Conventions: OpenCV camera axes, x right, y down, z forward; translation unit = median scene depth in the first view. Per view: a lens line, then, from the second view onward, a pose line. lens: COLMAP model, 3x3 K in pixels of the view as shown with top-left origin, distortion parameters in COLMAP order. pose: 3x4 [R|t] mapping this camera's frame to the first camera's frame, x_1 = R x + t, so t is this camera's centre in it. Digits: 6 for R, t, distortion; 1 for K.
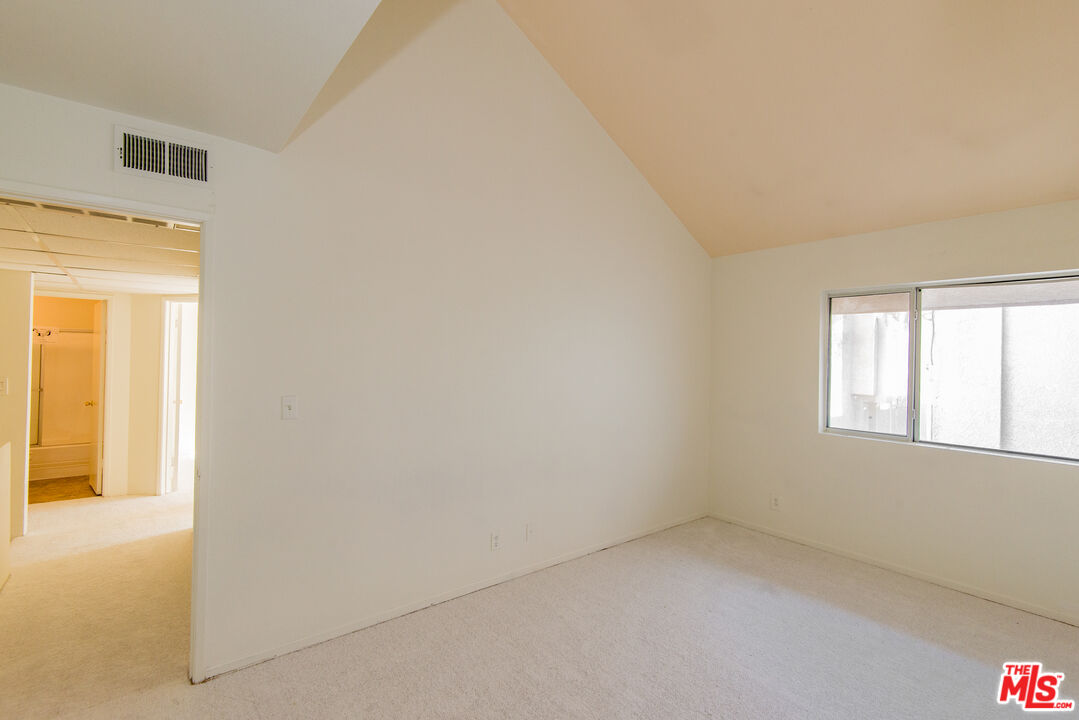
lens RADIAL K [[489.3, 0, 539.5], [0, 489.3, 360.0], [0, 0, 1]] dist [0.024386, -0.000096]
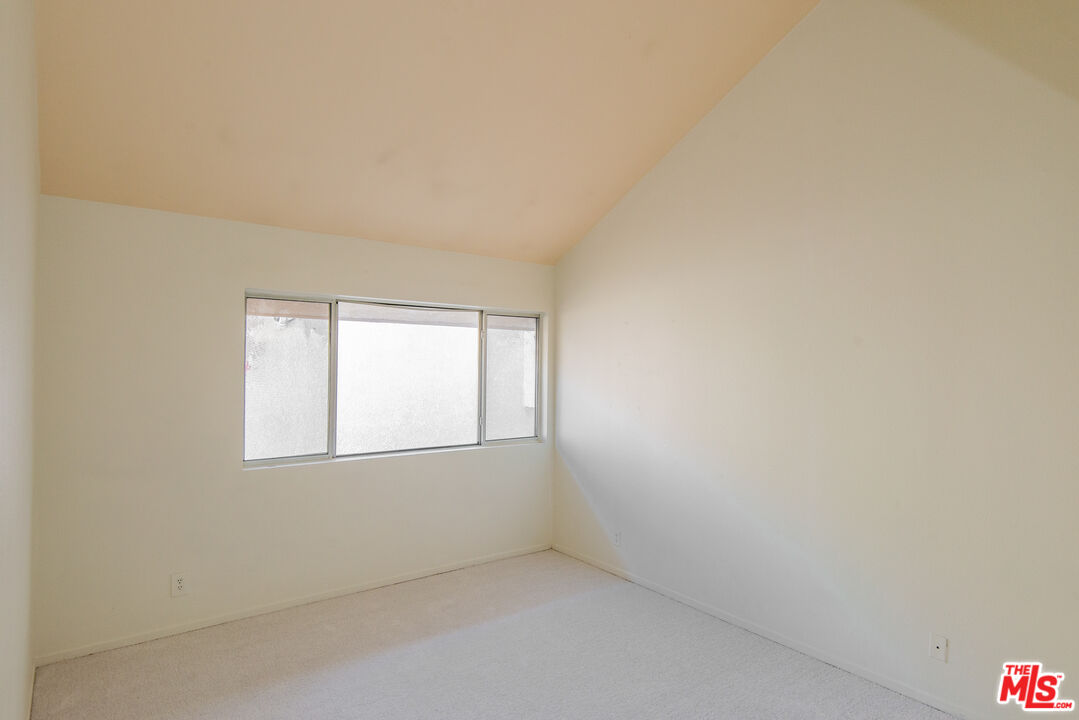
lens RADIAL K [[650.9, 0, 539.5], [0, 650.9, 360.0], [0, 0, 1]] dist [-0.001367, -0.000331]
pose [[0.025218, -0.010800, 0.999624, -0.495533], [0.016195, 0.999815, 0.010394, -0.030846], [-0.999551, 0.015927, 0.025389, 0.563420]]
